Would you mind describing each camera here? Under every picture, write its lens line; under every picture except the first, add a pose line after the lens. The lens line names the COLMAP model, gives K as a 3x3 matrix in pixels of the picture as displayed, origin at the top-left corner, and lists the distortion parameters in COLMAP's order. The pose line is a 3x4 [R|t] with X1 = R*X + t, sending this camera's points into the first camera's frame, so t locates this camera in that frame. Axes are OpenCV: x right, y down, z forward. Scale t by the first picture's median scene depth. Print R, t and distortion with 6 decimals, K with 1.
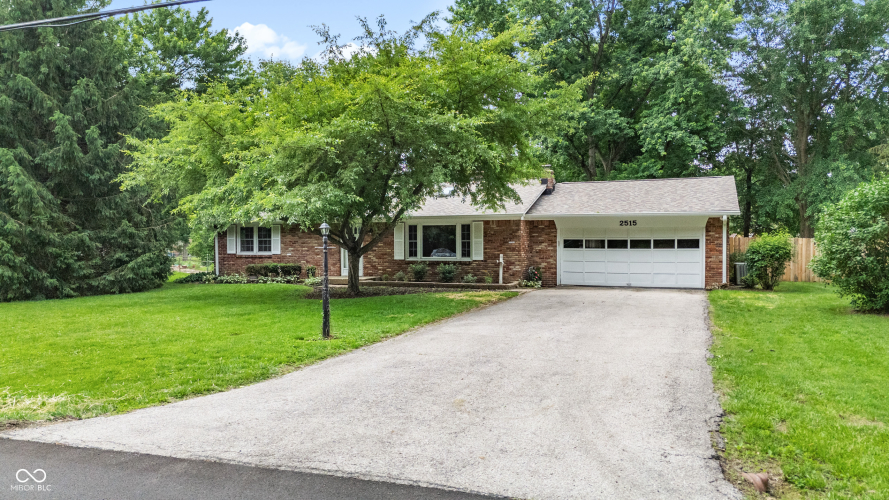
lens RADIAL K [[650.5, 0, 445.1], [0, 650.5, 248.1], [0, 0, 1]] dist [0.072700, -0.069724]
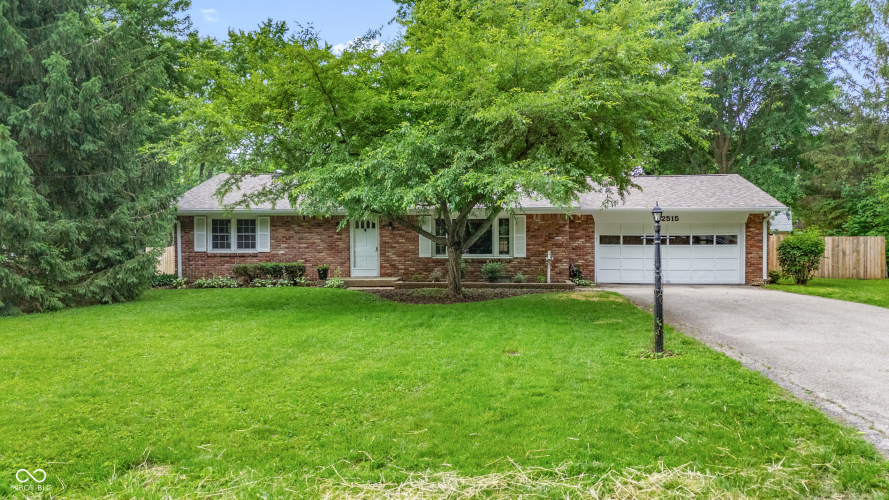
lens RADIAL K [[650.5, 0, 444.2], [0, 650.5, 248.8], [0, 0, 1]] dist [0.072700, -0.069724]
pose [[0.959497, -0.001579, 0.281713, -0.308220], [0.000982, 0.999997, 0.002260, 0.004124], [-0.281716, -0.001891, 0.959496, 0.150655]]
